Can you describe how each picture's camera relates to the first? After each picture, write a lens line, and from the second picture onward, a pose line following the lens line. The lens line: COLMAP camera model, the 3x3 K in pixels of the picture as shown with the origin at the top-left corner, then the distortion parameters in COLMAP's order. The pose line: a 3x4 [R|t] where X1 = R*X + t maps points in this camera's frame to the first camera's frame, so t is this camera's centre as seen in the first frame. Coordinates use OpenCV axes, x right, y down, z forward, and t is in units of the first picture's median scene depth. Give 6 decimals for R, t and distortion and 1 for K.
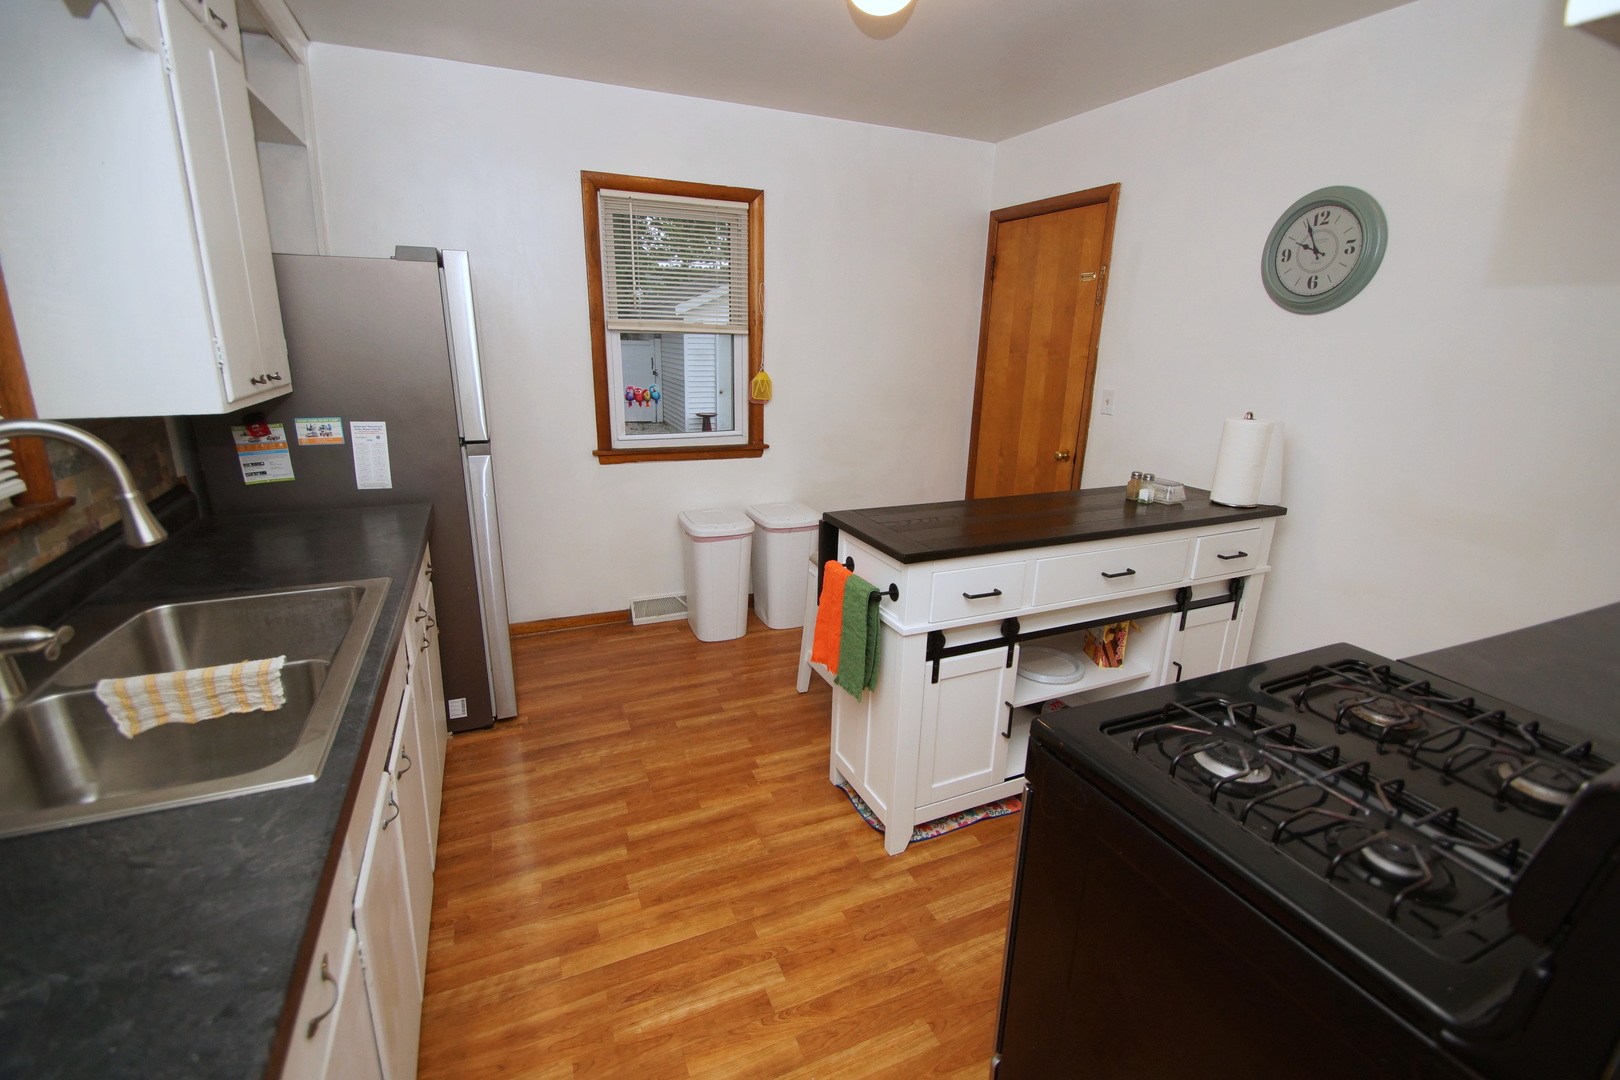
lens RADIAL K [[715.0, 0, 812.1], [0, 715.0, 530.5], [0, 0, 1]] dist [-0.003894, -0.001765]
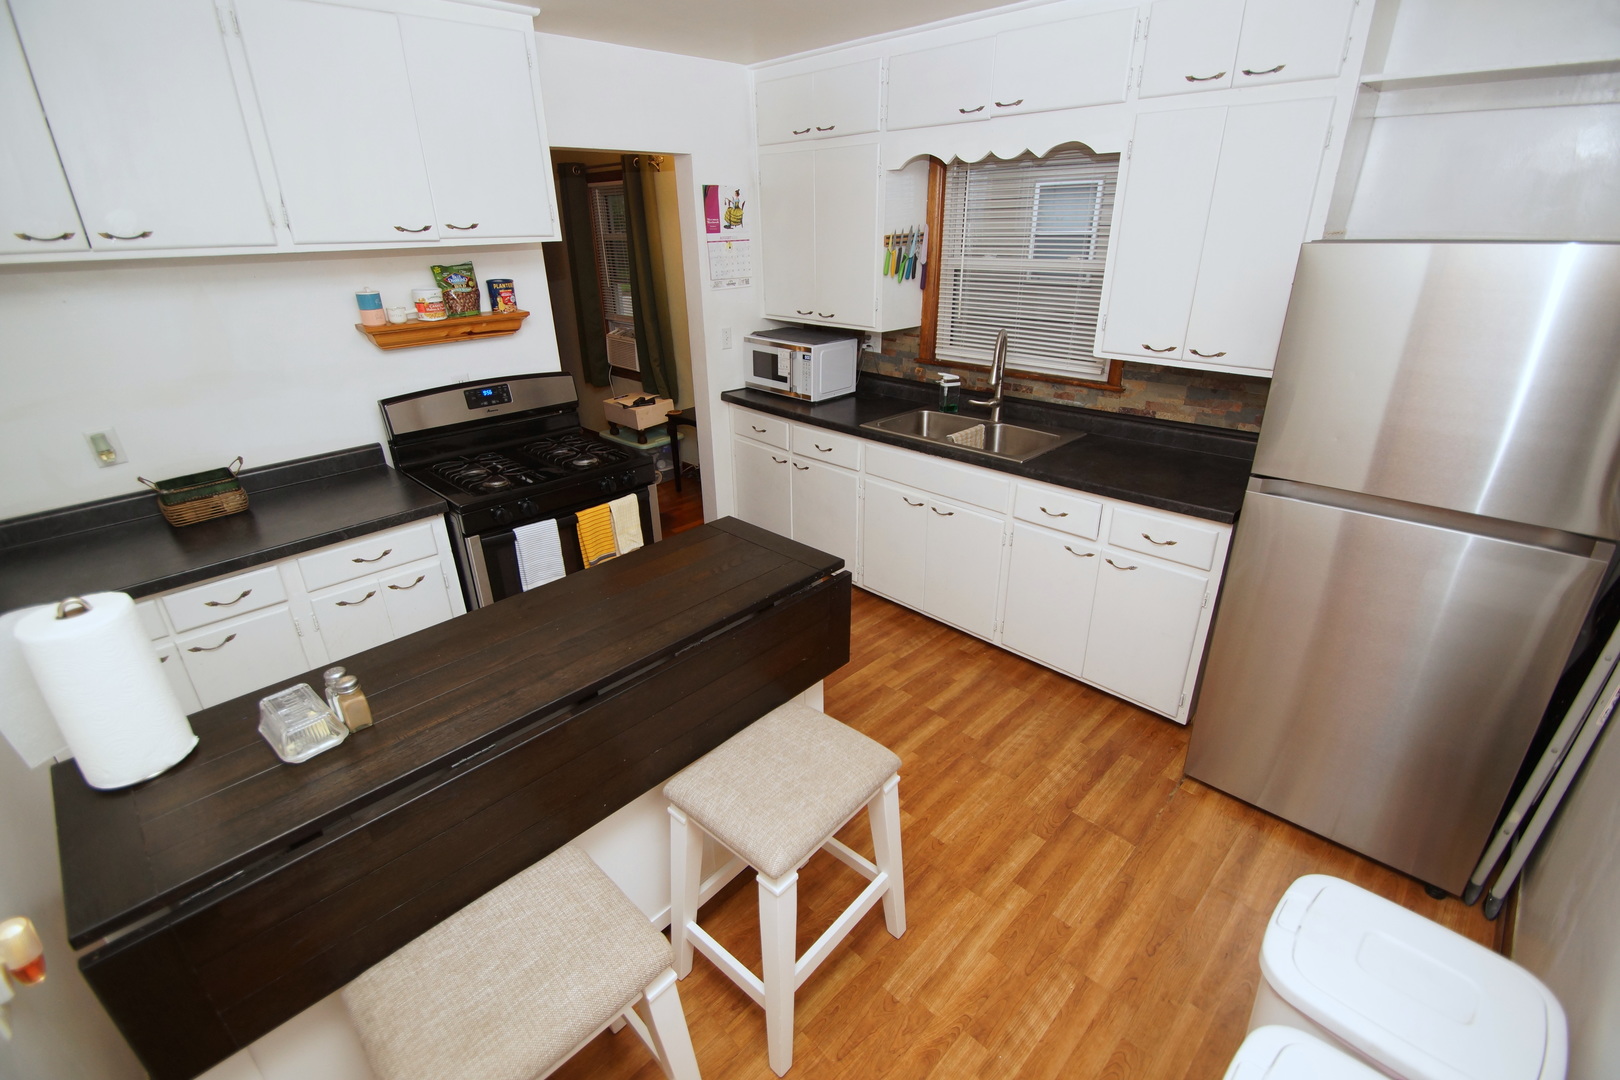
lens RADIAL K [[715.0, 0, 800.8], [0, 715.0, 537.8], [0, 0, 1]] dist [-0.003894, -0.001765]
pose [[-0.934534, 0.133463, -0.329901, 0.355930], [-0.102646, 0.786527, 0.608966, -0.578446], [0.340750, 0.602962, -0.721336, 1.634964]]
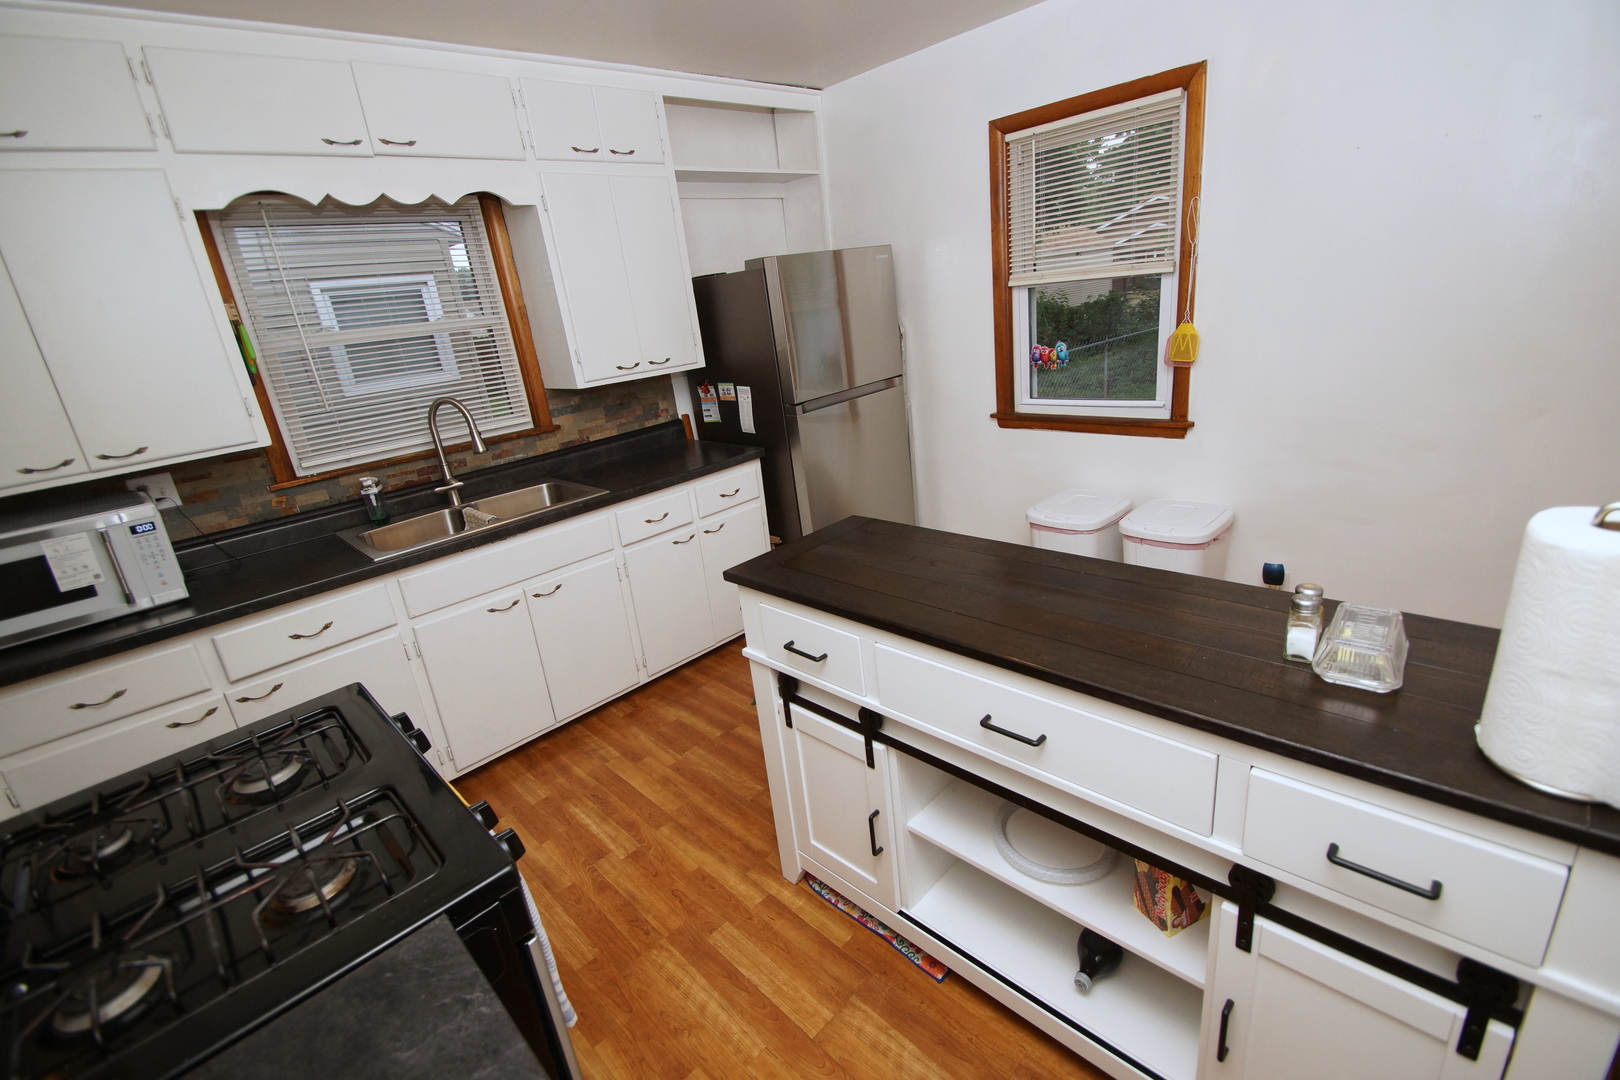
lens RADIAL K [[715.0, 0, 816.2], [0, 715.0, 537.0], [0, 0, 1]] dist [-0.003894, -0.001765]
pose [[0.343933, 0.242988, -0.907010, 0.857477], [-0.131984, 0.968858, 0.209510, -0.187345], [0.929672, 0.047653, 0.365293, 0.648159]]
